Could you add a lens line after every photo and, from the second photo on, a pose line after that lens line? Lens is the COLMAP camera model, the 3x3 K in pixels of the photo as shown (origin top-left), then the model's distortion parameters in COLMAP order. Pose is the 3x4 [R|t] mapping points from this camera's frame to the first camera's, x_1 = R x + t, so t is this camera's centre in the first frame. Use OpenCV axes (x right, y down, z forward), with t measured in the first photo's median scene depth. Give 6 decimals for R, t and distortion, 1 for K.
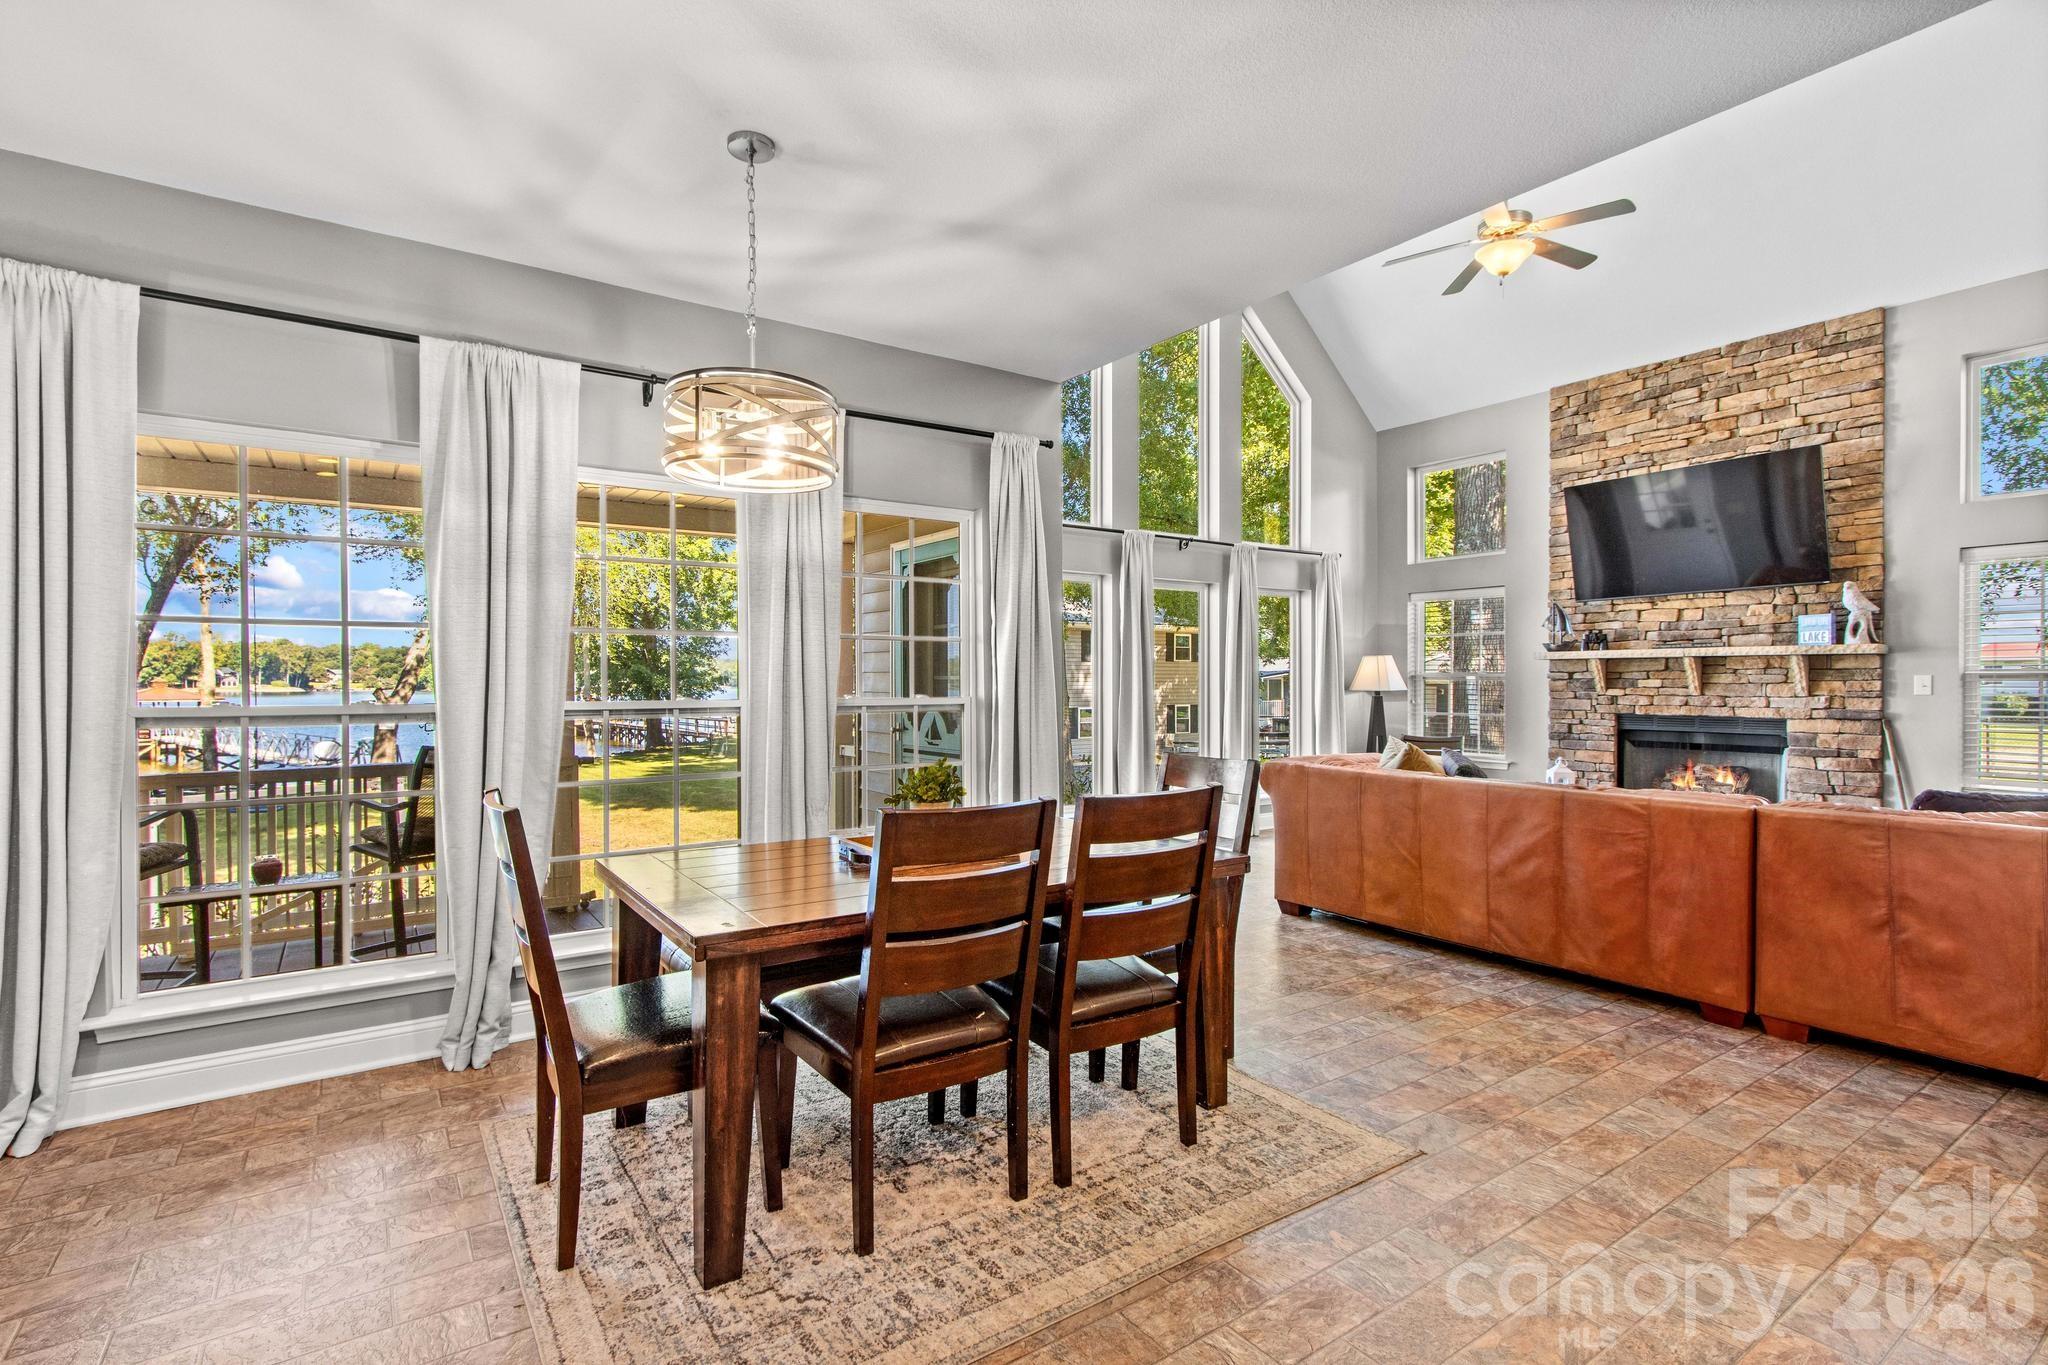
lens RADIAL K [[954.1, 0, 1024.0], [0, 954.1, 682.5], [0, 0, 1]] dist [-0.001695, -0.001604]
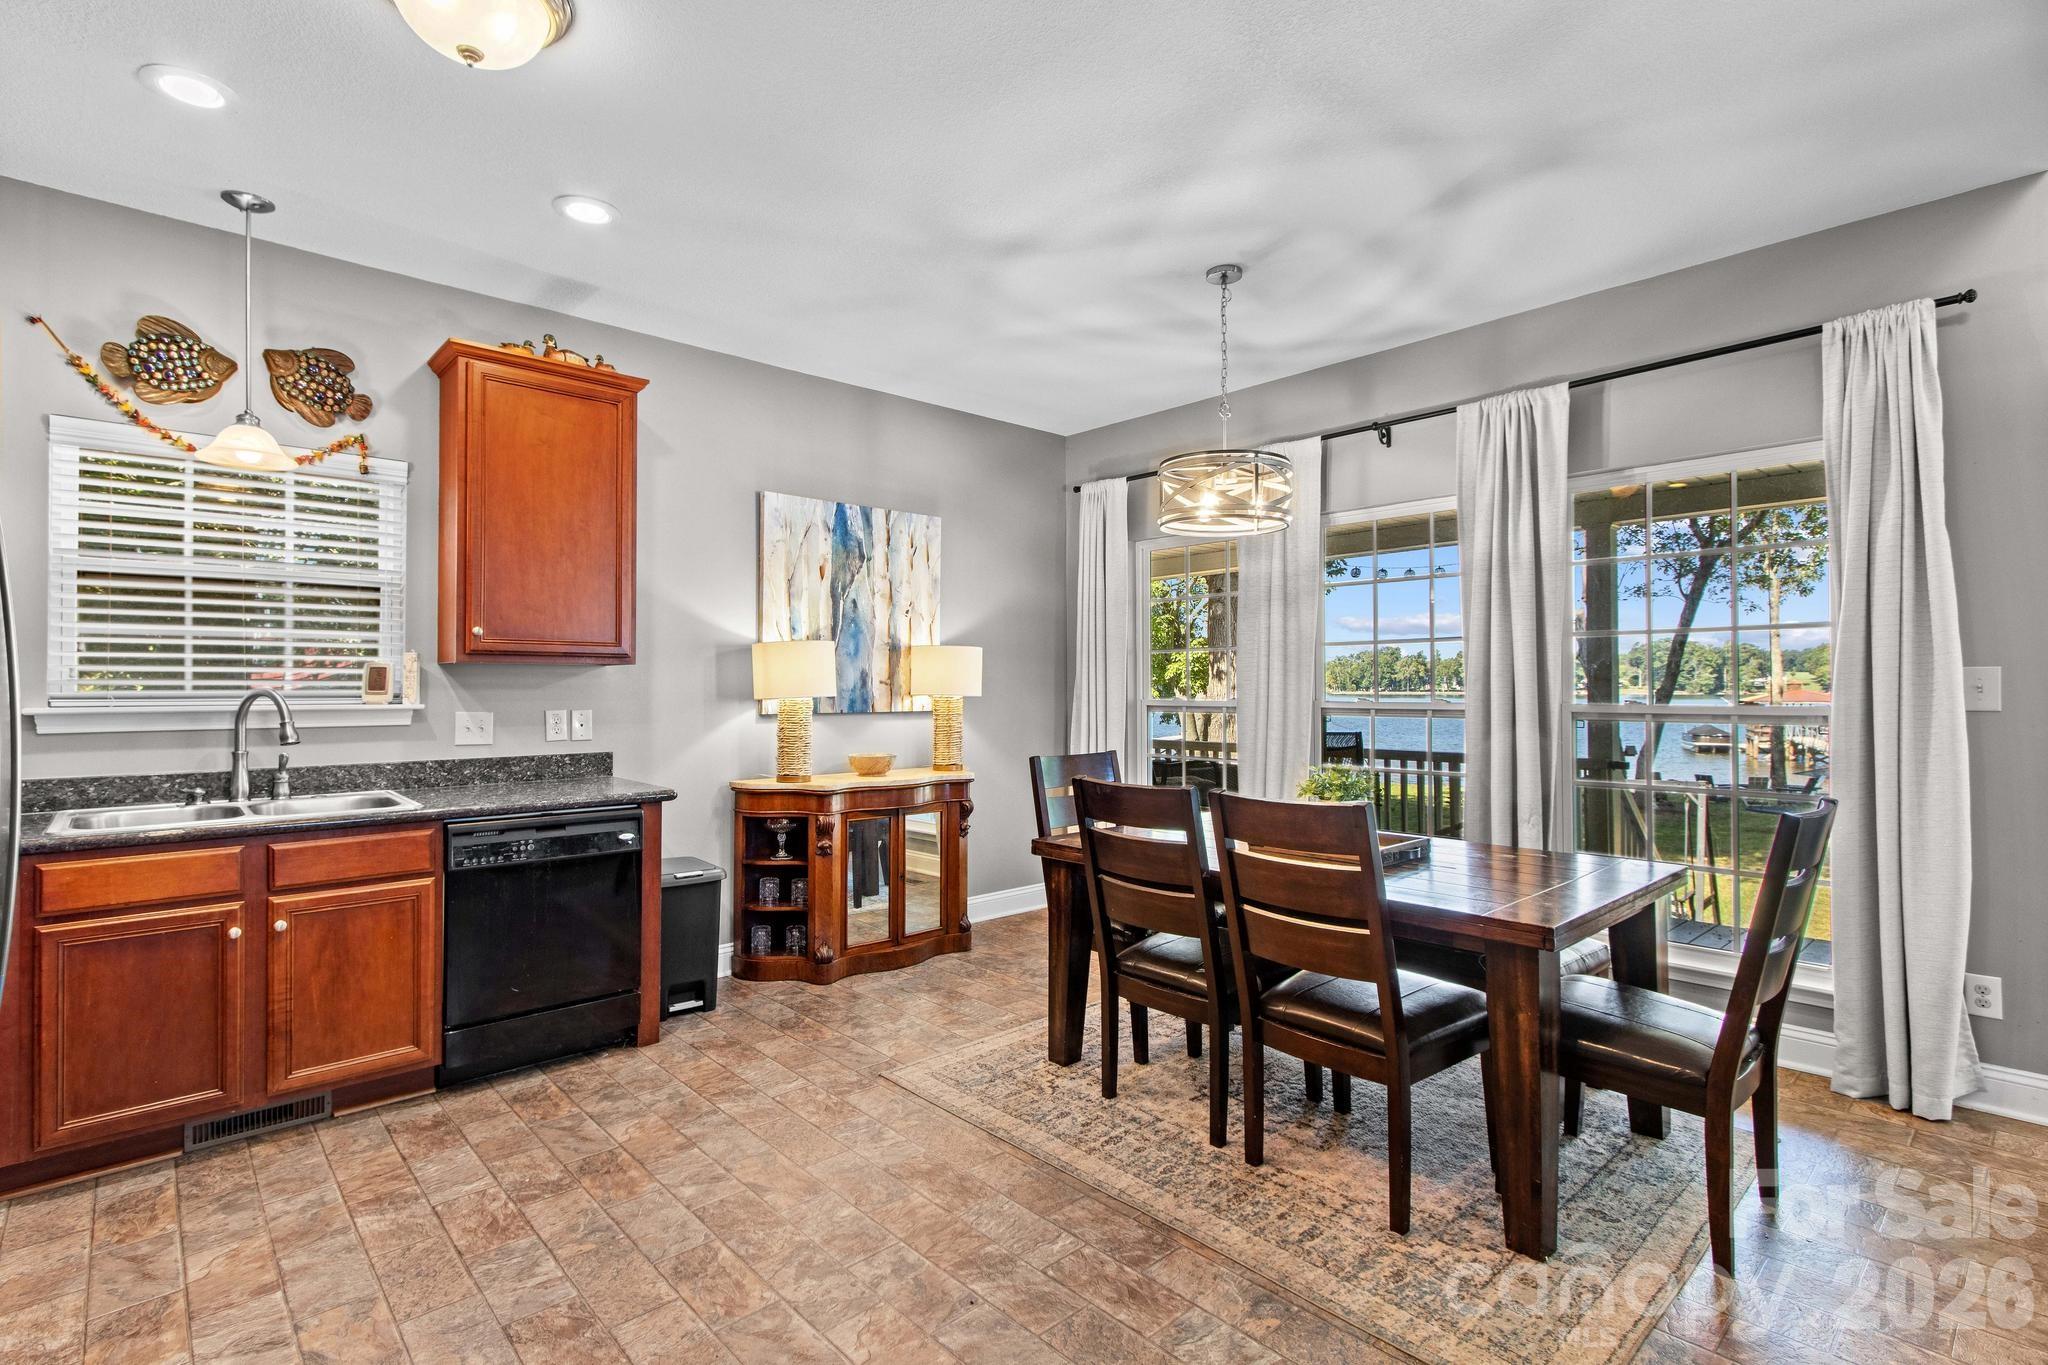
lens RADIAL K [[972.3, 0, 998.3], [0, 972.3, 675.3], [0, 0, 1]] dist [0.000934, 0.000063]
pose [[0.119439, -0.011815, -0.992771, 0.968688], [0.001241, 0.999930, -0.011751, -0.000959], [0.992841, 0.000172, 0.119446, 0.528182]]
